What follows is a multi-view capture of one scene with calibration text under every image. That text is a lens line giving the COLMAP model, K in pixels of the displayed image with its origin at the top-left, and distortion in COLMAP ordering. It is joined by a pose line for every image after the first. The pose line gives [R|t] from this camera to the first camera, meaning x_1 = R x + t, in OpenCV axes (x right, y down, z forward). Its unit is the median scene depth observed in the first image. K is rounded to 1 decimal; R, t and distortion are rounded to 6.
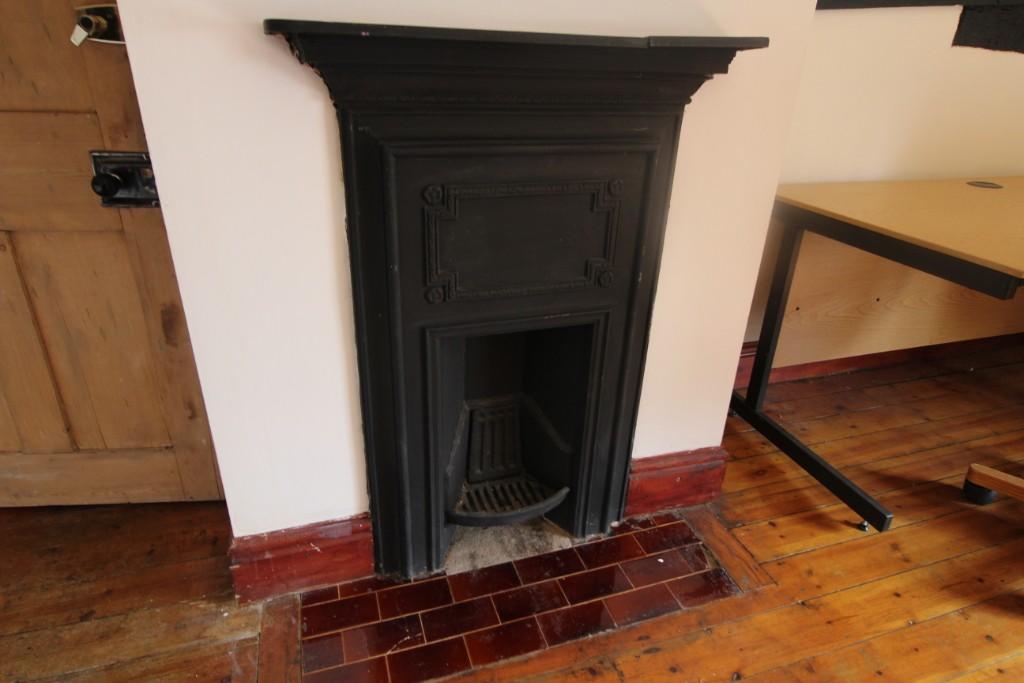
lens RADIAL K [[612.2, 0, 508.3], [0, 612.2, 332.2], [0, 0, 1]] dist [0.017467, -0.019566]
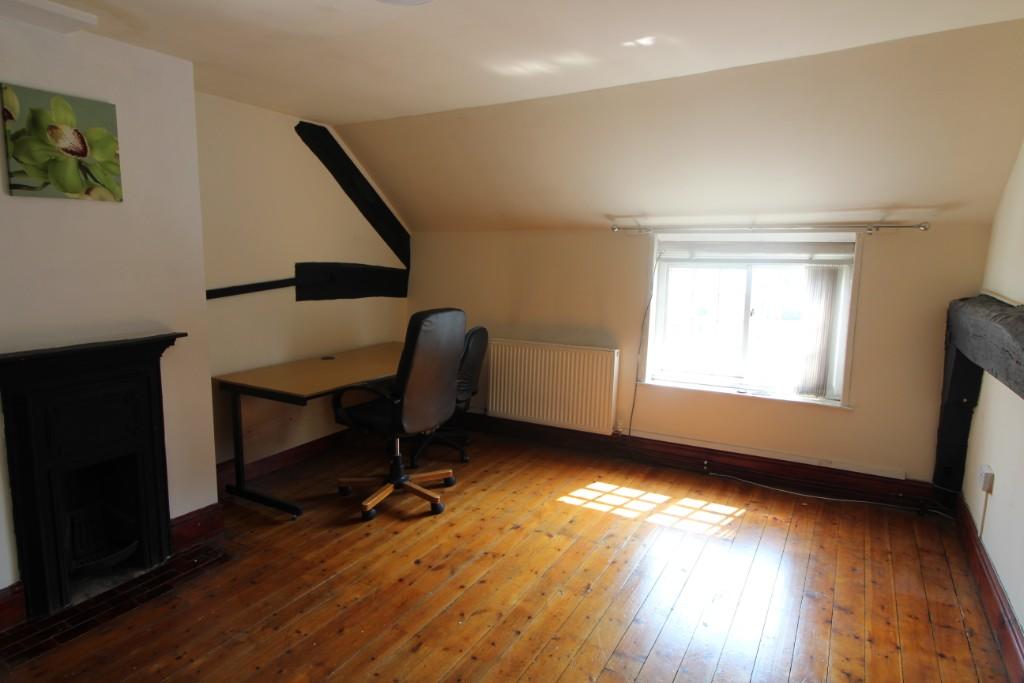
lens RADIAL K [[612.2, 0, 508.3], [0, 612.2, 332.2], [0, 0, 1]] dist [0.017467, -0.019566]
pose [[0.741127, -0.118764, 0.660776, -0.239159], [0.291647, 0.943463, -0.157540, 0.270755], [-0.604708, 0.309471, 0.733863, -1.349767]]
